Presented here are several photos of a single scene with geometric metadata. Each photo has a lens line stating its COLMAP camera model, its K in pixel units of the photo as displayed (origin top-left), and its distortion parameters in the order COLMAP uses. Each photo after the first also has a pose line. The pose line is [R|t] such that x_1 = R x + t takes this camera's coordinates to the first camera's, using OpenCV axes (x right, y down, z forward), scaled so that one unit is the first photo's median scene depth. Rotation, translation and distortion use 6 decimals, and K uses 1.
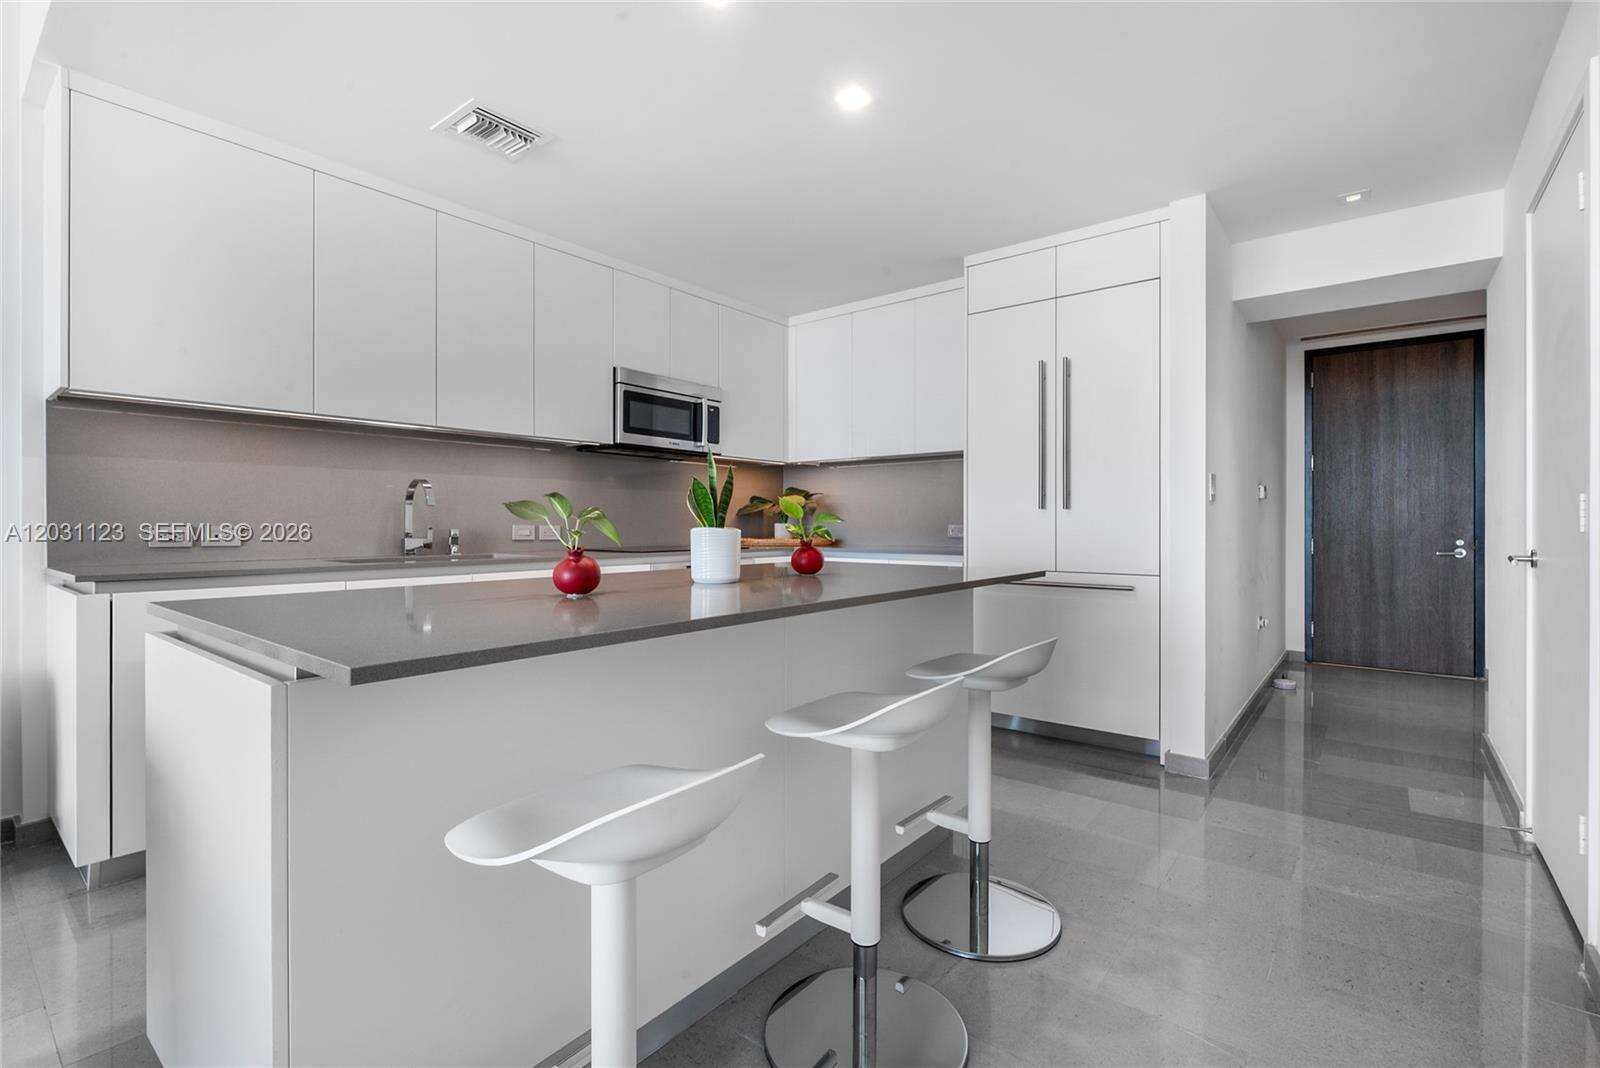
lens RADIAL K [[737.8, 0, 808.3], [0, 737.8, 524.6], [0, 0, 1]] dist [-0.005320, 0.000800]
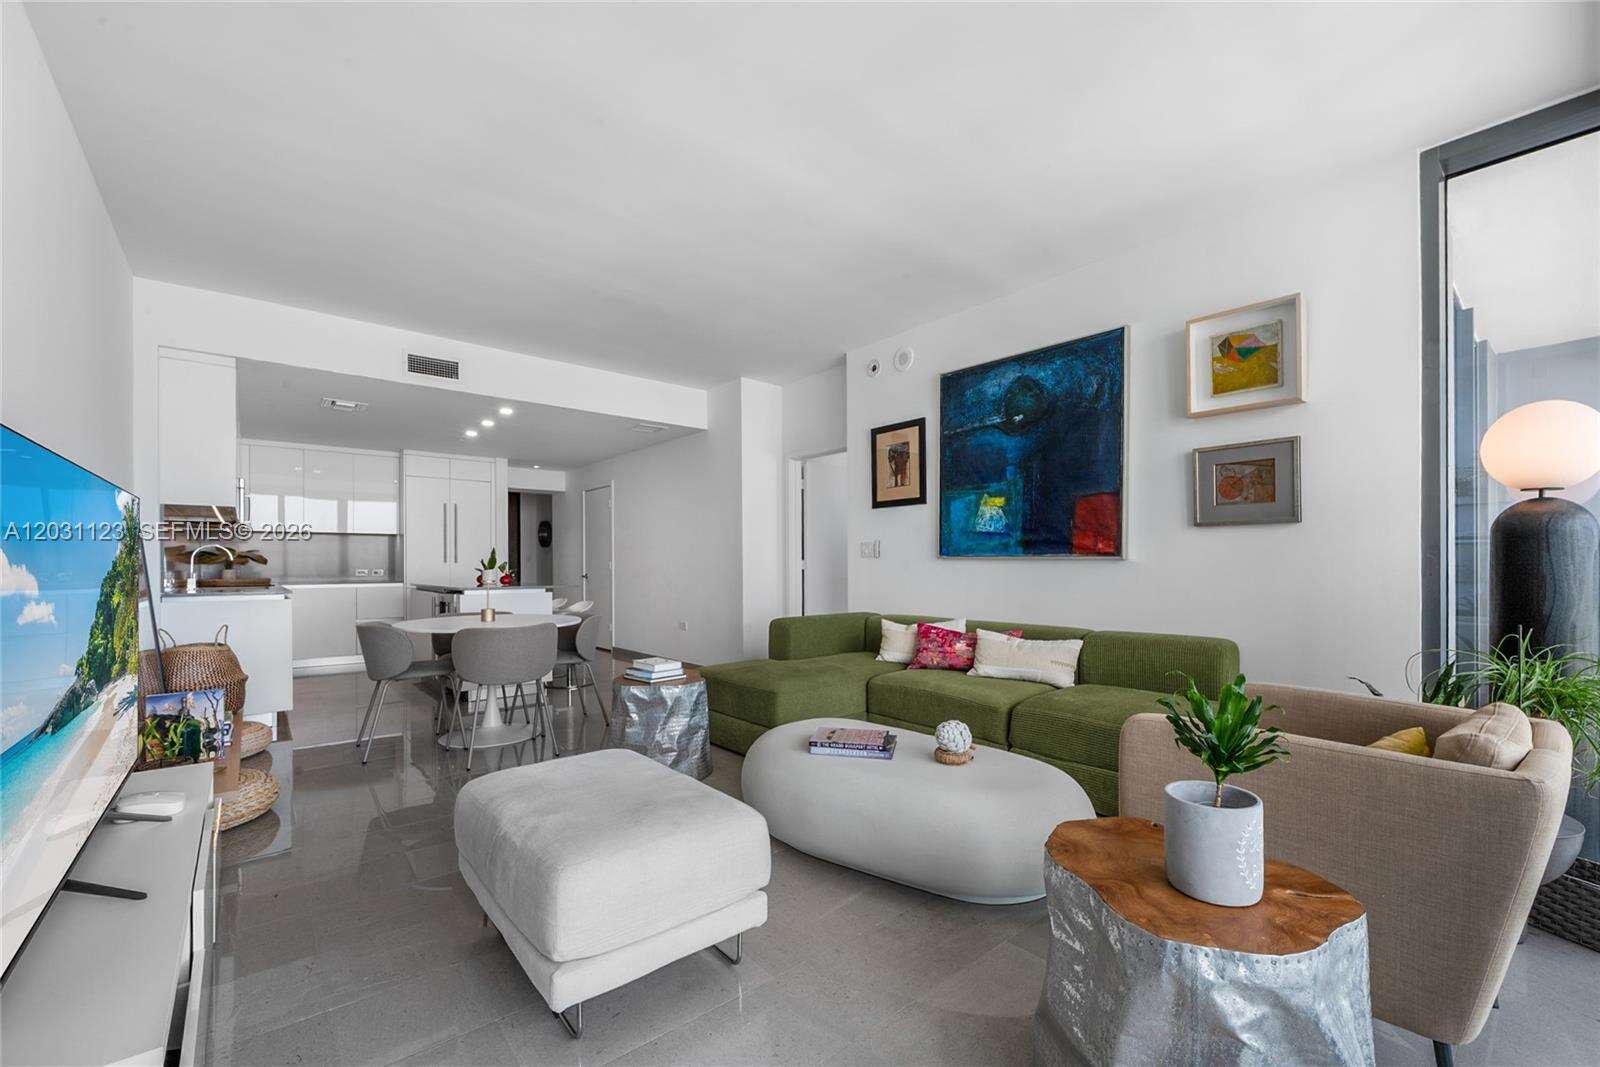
lens RADIAL K [[648.2, 0, 830.5], [0, 648.2, 563.4], [0, 0, 1]] dist [-0.000461, -0.000988]
pose [[0.175775, 0.002581, 0.984427, -1.512654], [0.004715, 0.999983, -0.003463, -0.003537], [-0.984419, 0.005250, 0.175760, -0.631360]]
